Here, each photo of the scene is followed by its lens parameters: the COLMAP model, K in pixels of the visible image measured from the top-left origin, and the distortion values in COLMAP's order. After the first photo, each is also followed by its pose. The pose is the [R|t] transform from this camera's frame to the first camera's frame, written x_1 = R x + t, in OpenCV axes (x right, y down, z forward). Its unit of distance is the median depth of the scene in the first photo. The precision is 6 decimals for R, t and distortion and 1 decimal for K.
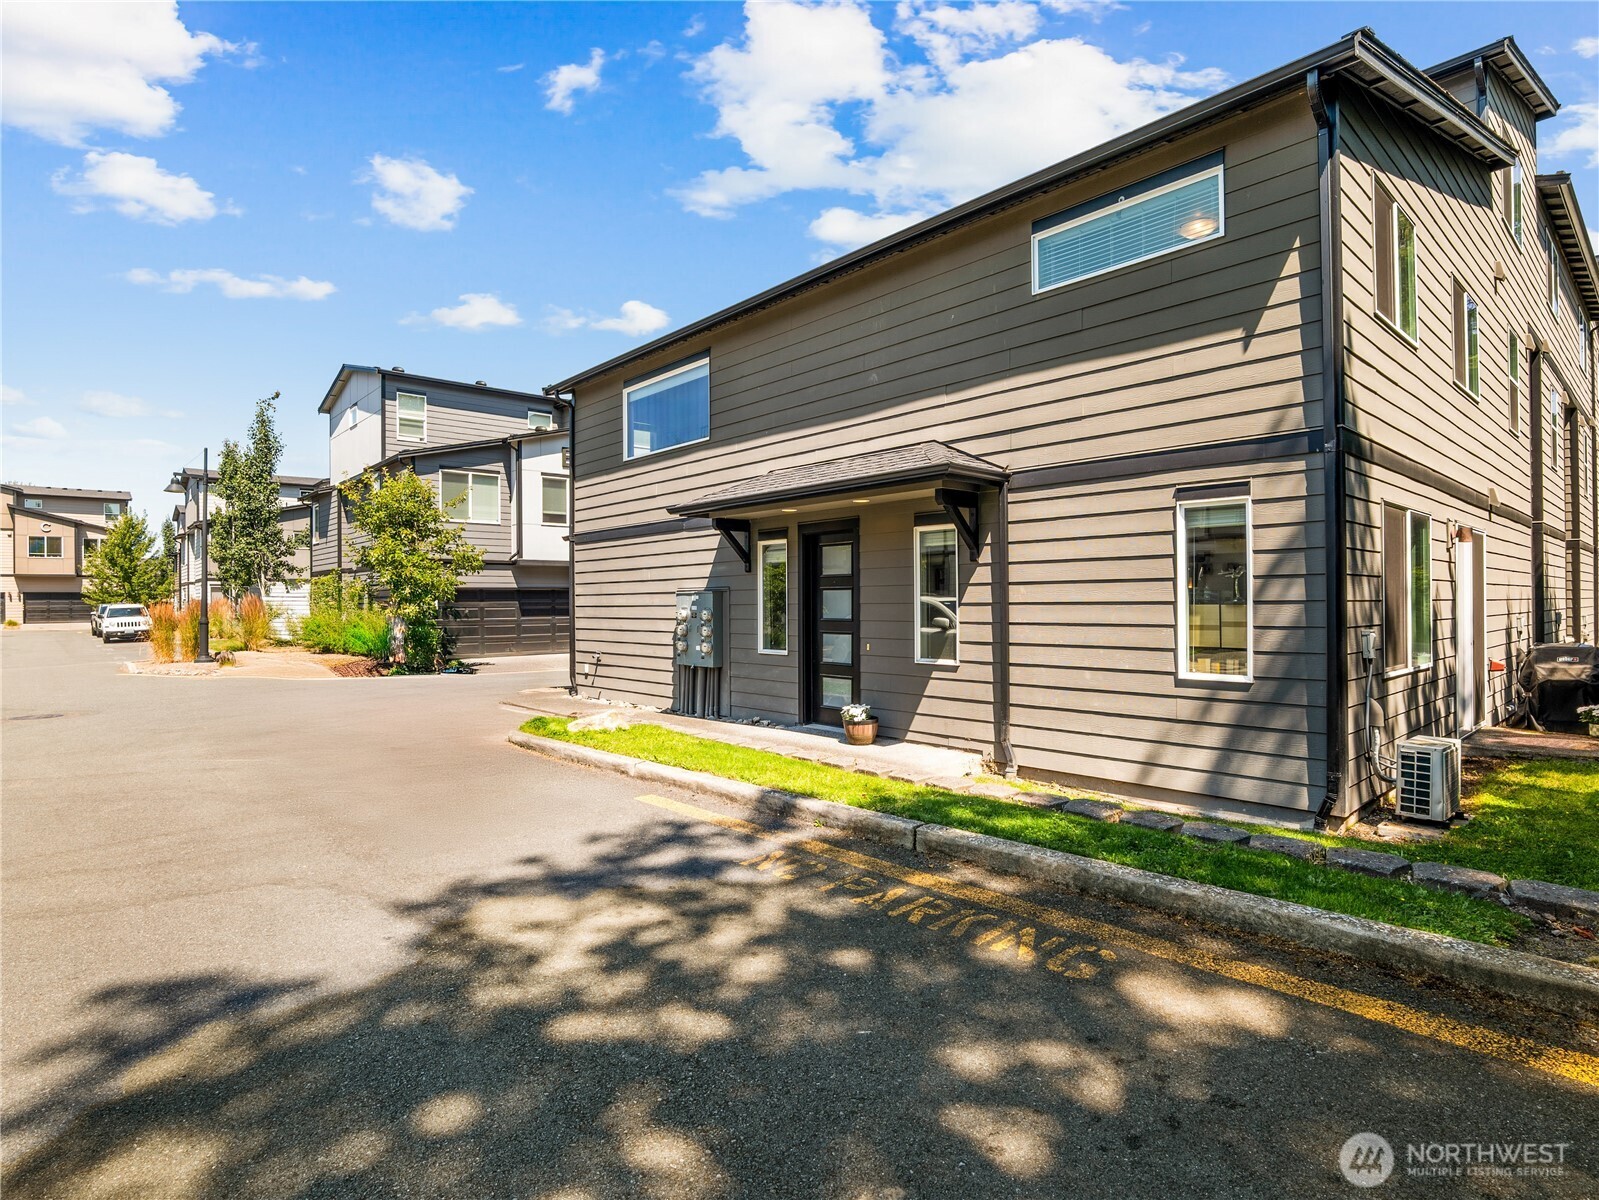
lens RADIAL K [[847.6, 0, 786.7], [0, 847.6, 601.6], [0, 0, 1]] dist [-0.019906, 0.006908]
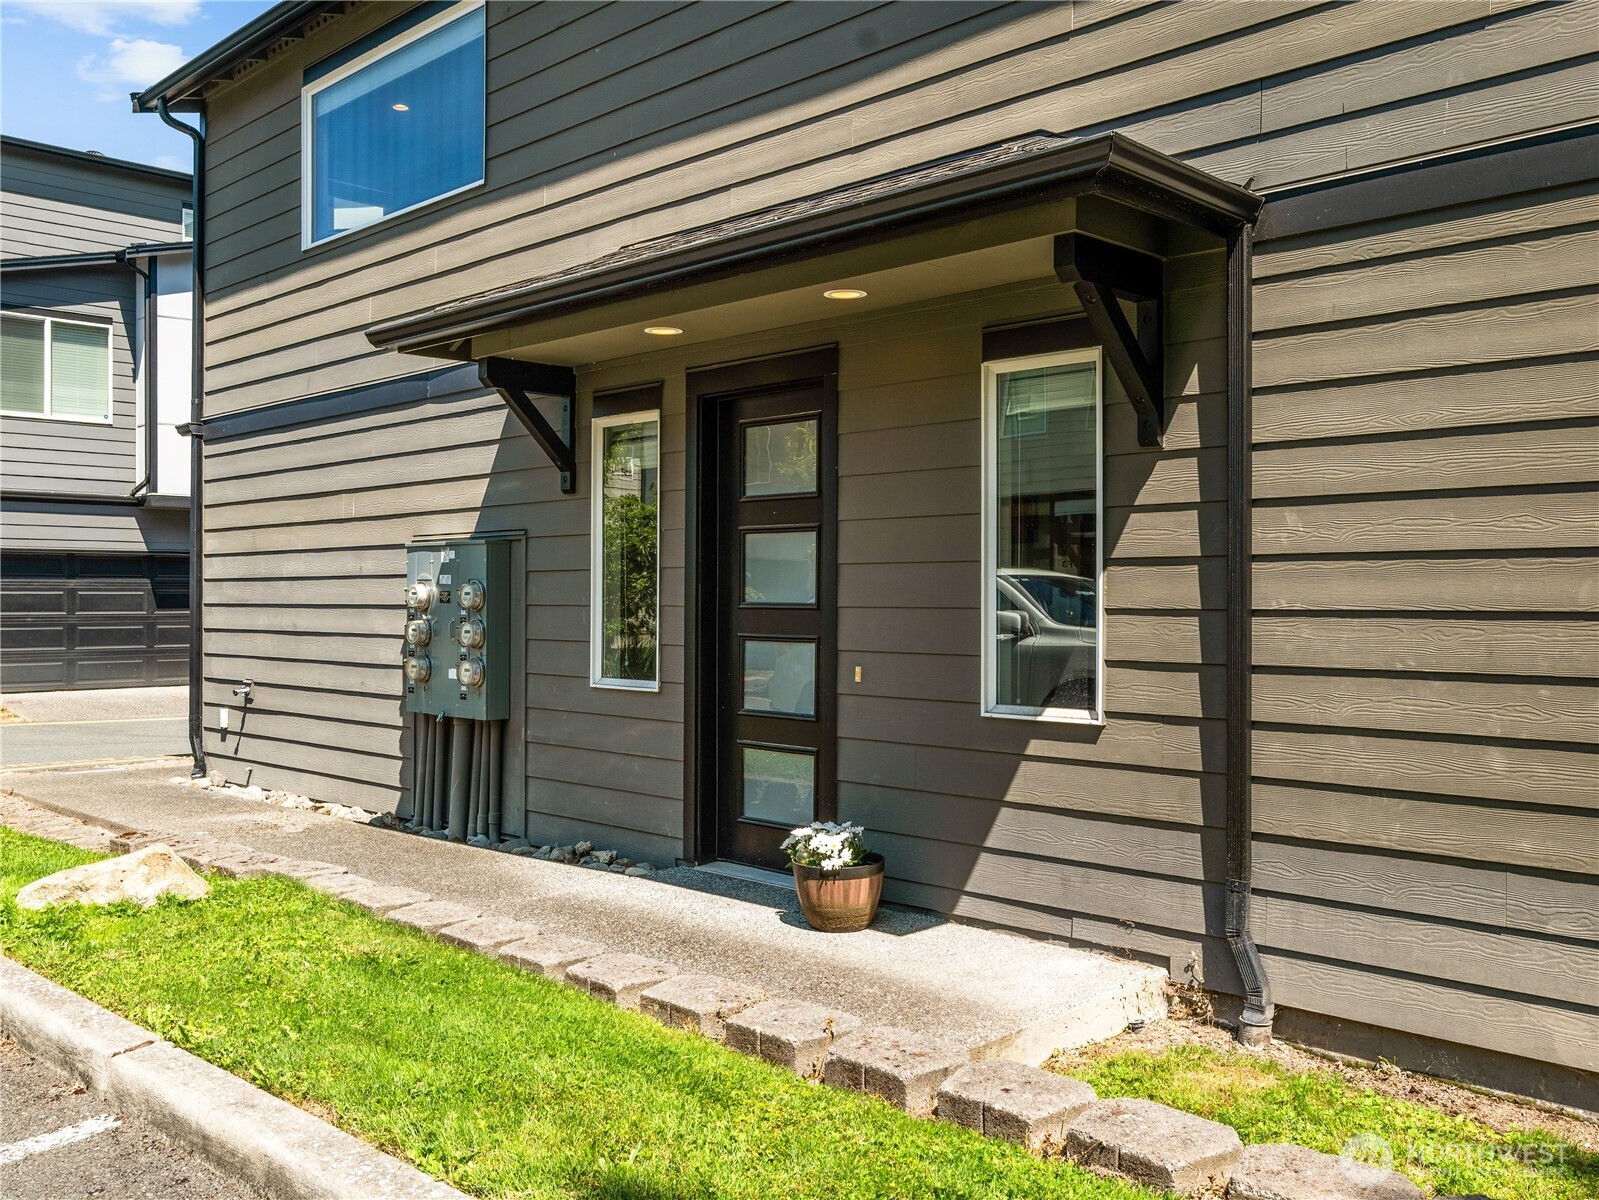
lens RADIAL K [[1394.1, 0, 803.6], [0, 1394.1, 597.6], [0, 0, 1]] dist [-0.009353, -0.000644]
pose [[0.997198, 0.009771, 0.074166, 0.020958], [-0.009750, 0.999952, -0.000648, 0.017355], [-0.074169, -0.000077, 0.997246, 0.333307]]
